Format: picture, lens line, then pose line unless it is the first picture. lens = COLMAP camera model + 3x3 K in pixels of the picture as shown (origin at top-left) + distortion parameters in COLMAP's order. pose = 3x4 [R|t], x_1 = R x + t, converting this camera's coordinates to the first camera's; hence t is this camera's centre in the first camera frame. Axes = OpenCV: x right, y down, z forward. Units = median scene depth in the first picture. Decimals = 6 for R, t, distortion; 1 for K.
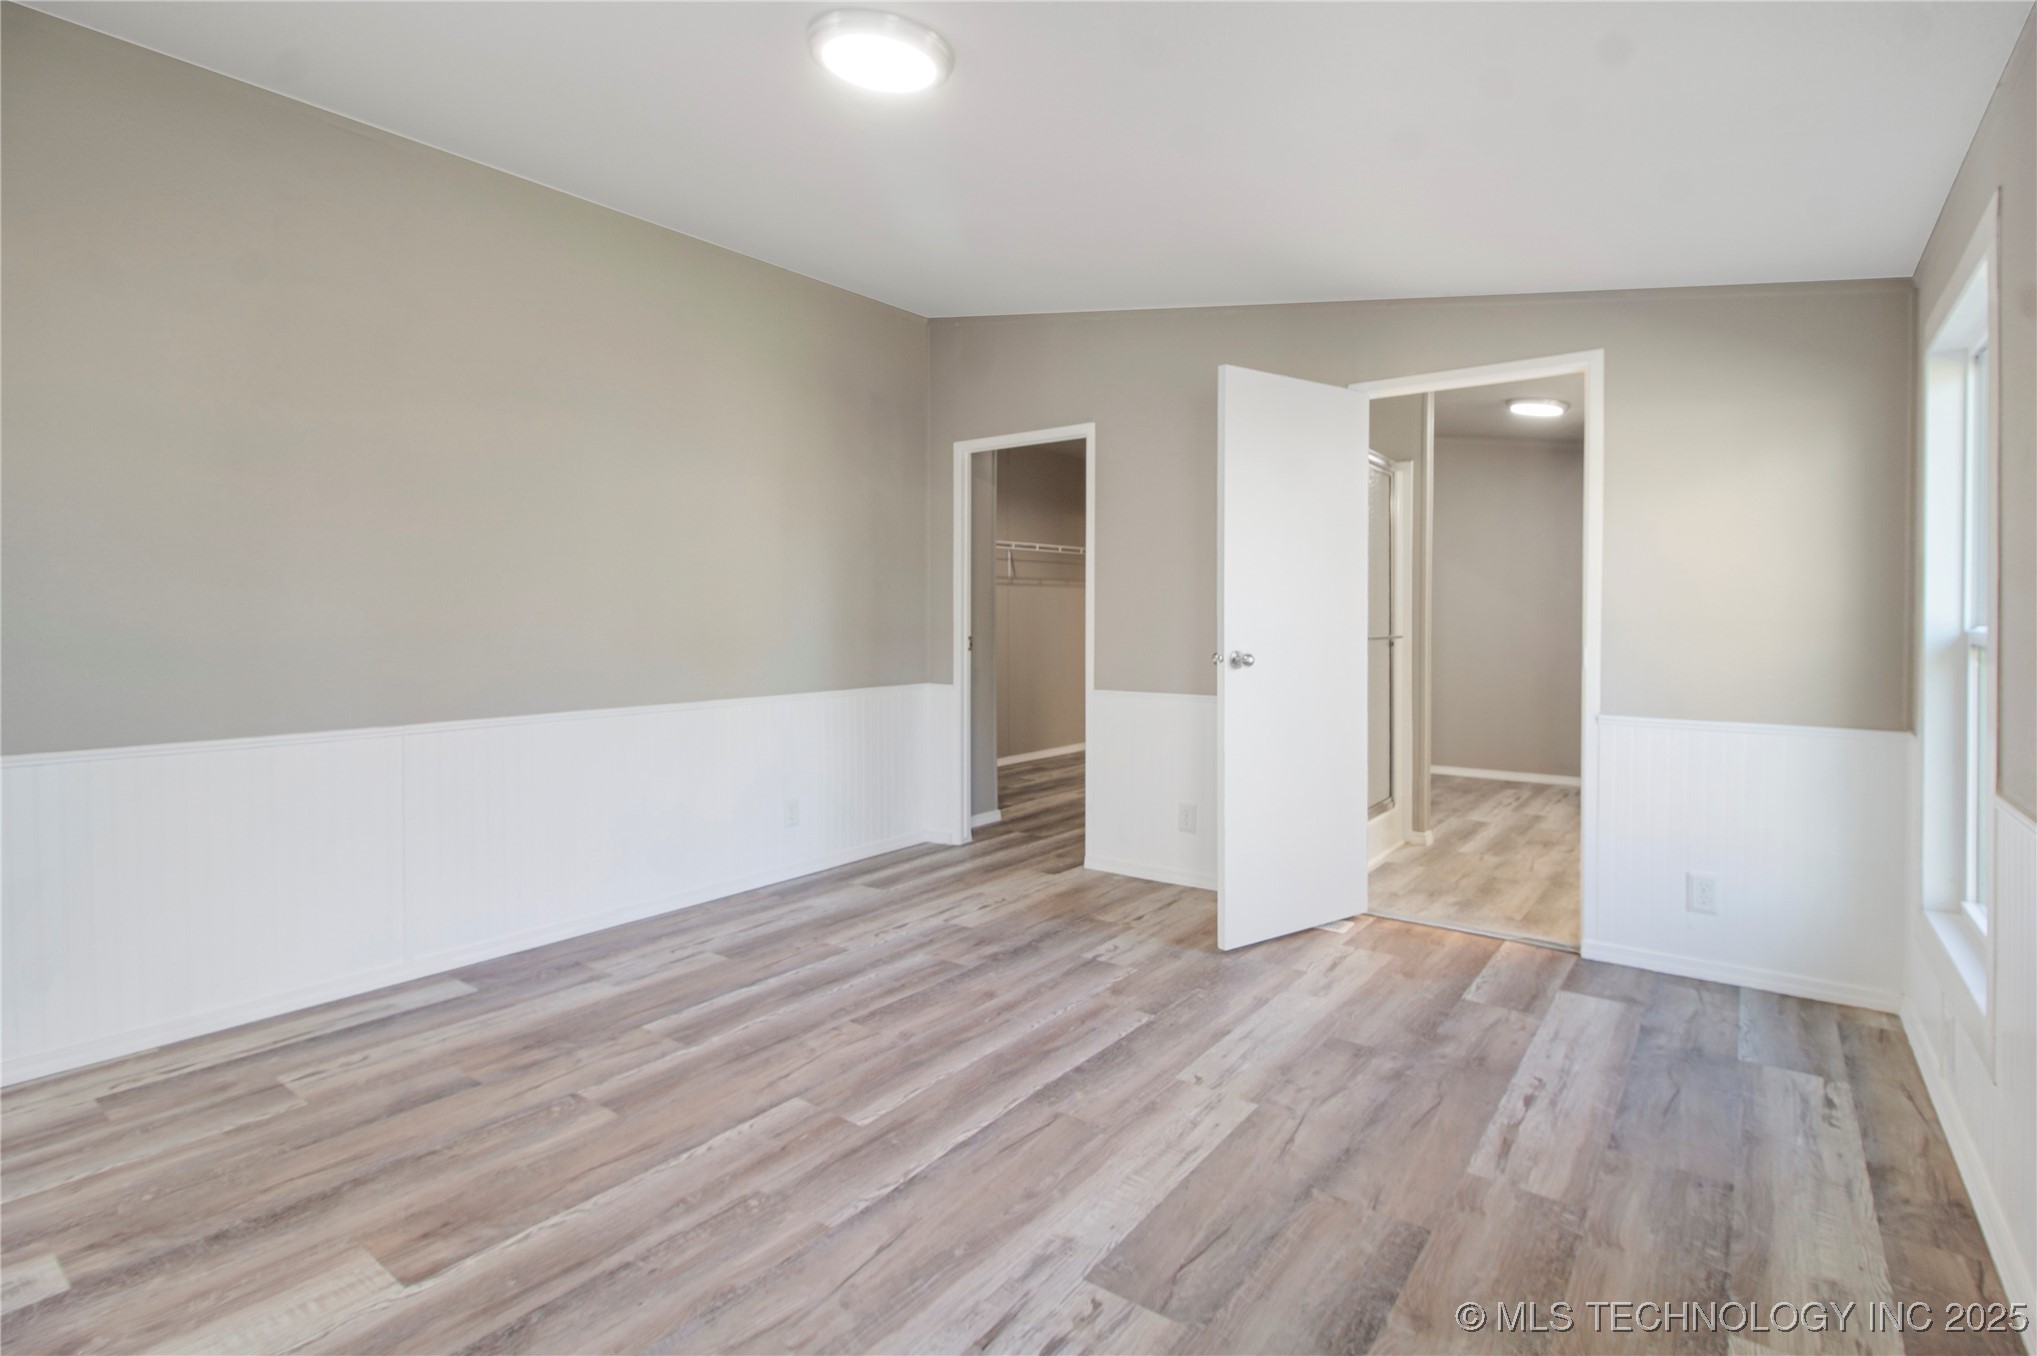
lens RADIAL K [[966.3, 0, 1037.7], [0, 966.3, 605.2], [0, 0, 1]] dist [-0.005932, -0.004058]
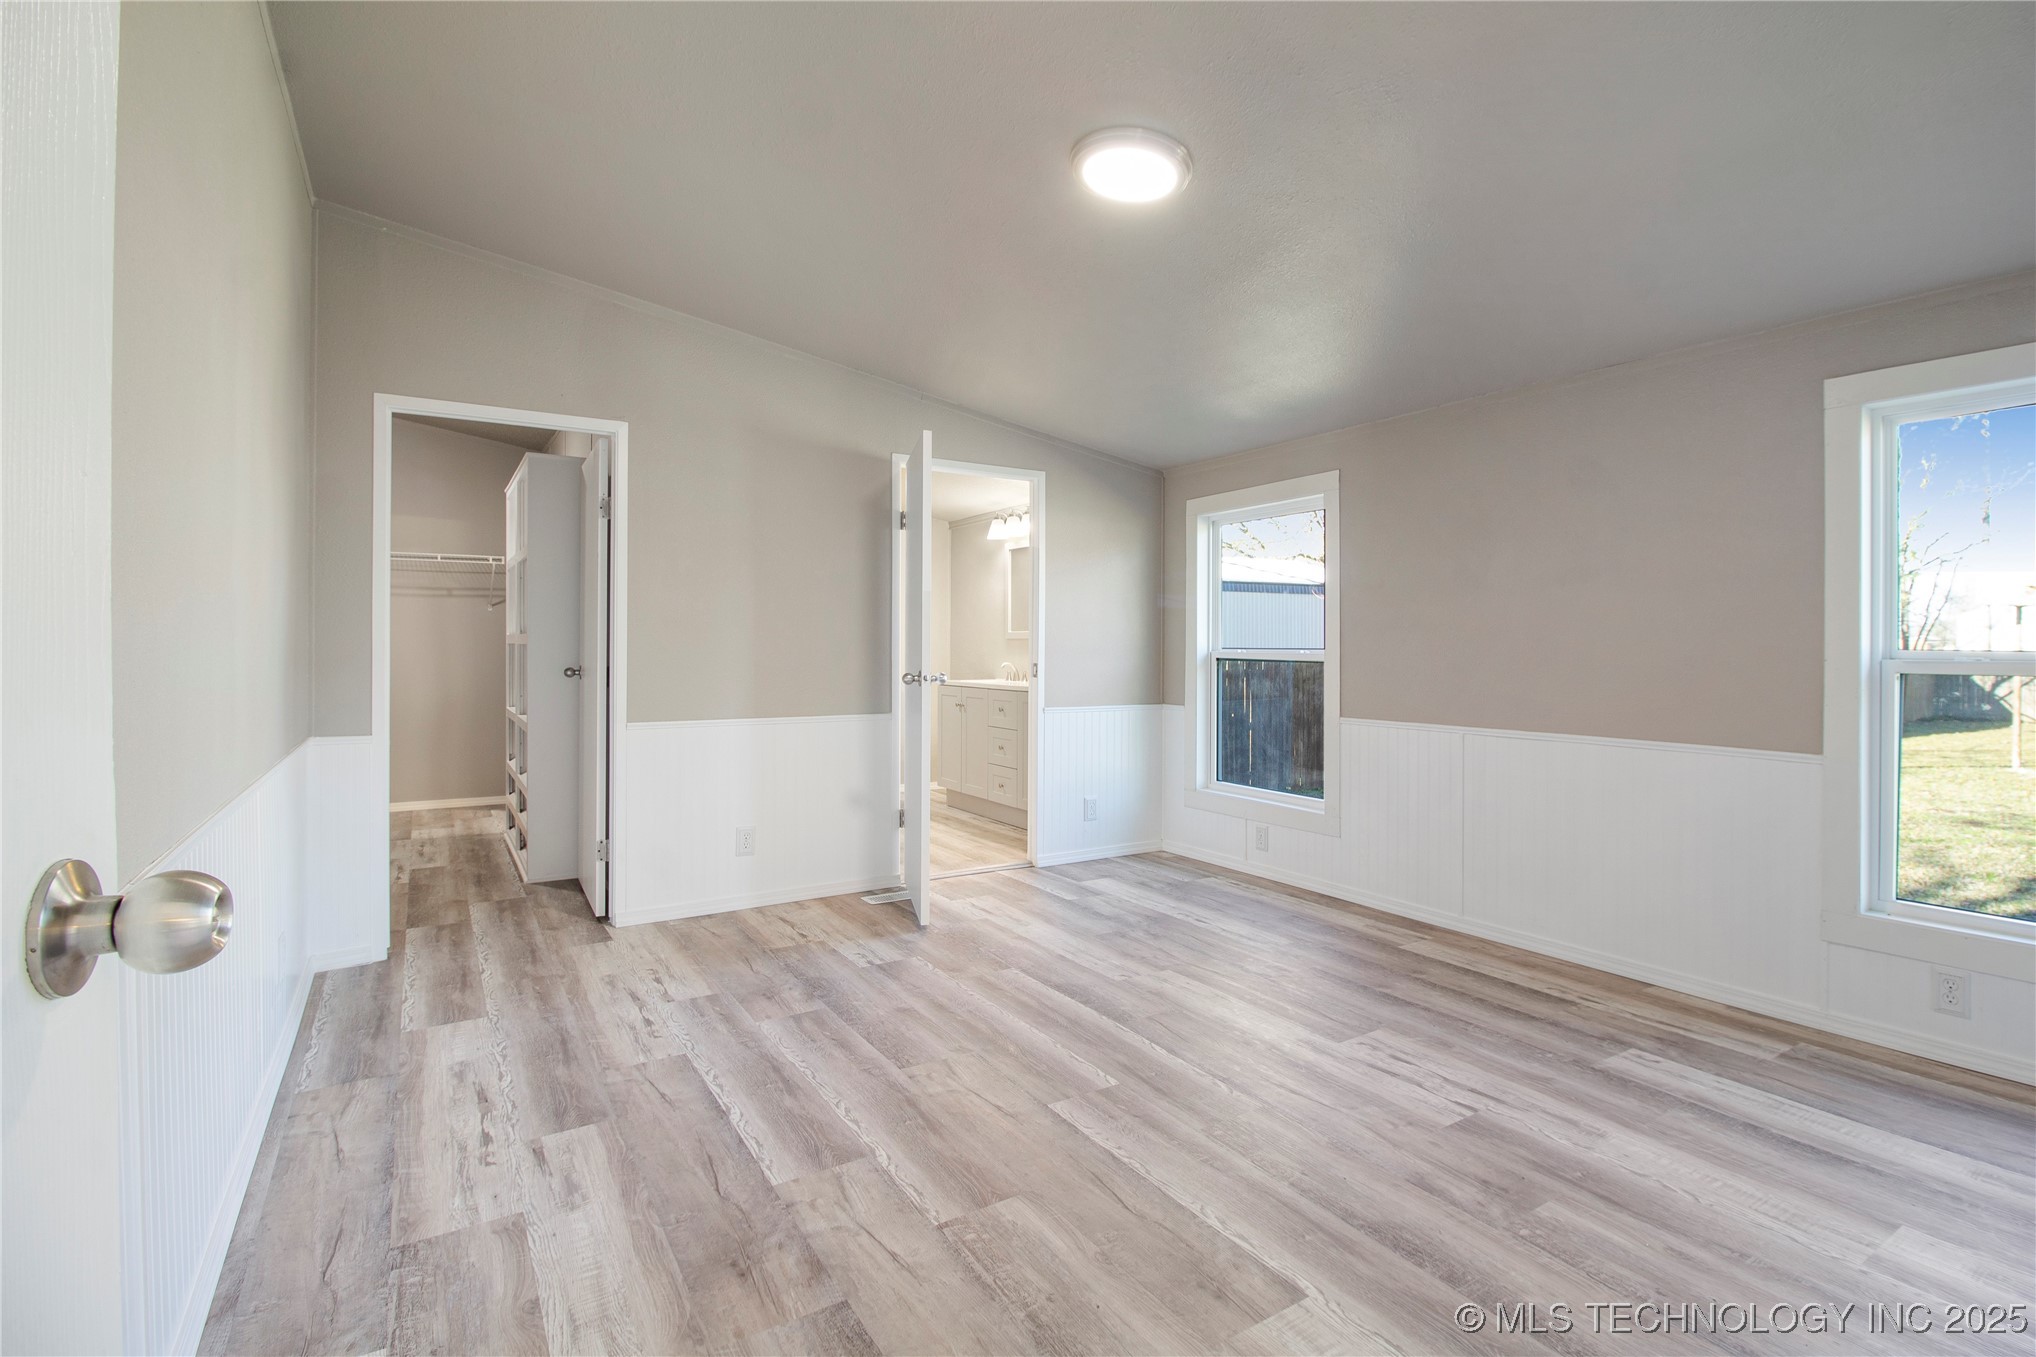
lens RADIAL K [[965.9, 0, 1020.6], [0, 965.9, 675.8], [0, 0, 1]] dist [-0.005932, -0.004058]
pose [[0.377706, -0.027207, 0.925526, -0.990059], [-0.013589, 0.999298, 0.034922, 0.009709], [-0.925826, -0.025767, 0.377071, 0.527985]]
